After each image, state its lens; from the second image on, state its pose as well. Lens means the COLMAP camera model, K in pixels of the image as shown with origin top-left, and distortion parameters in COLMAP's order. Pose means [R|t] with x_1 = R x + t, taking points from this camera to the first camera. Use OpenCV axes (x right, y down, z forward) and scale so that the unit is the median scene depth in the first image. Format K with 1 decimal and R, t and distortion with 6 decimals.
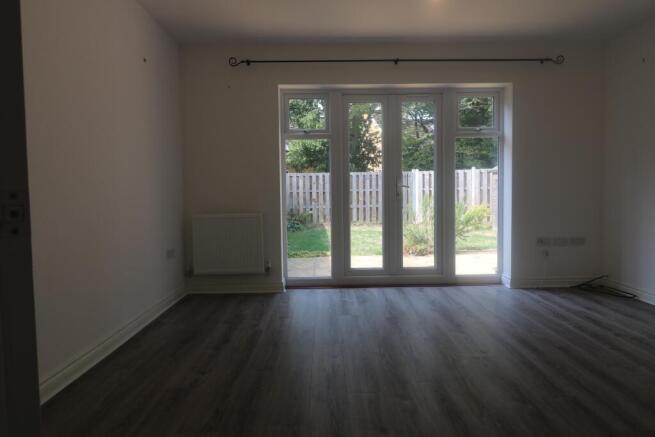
lens RADIAL K [[413.2, 0, 327.5], [0, 413.2, 218.5], [0, 0, 1]] dist [0.005195, 0.000364]
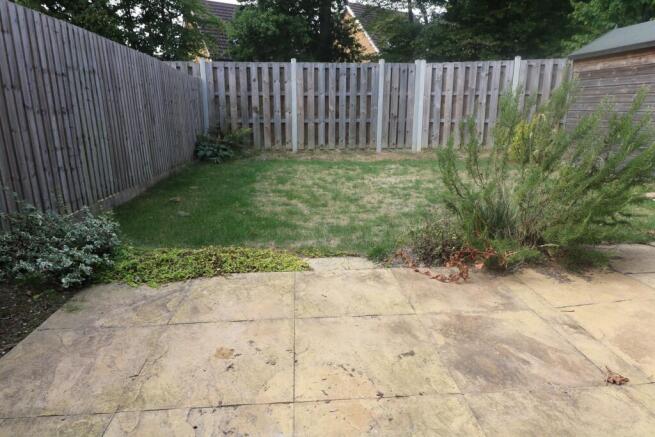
lens RADIAL K [[413.2, 0, 327.5], [0, 413.2, 218.5], [0, 0, 1]] dist [0.005195, 0.000364]
pose [[0.997520, -0.004476, 0.070245, 0.030524], [-0.009942, 0.979011, 0.203564, -0.012004], [-0.069682, -0.203758, 0.976538, 0.364768]]
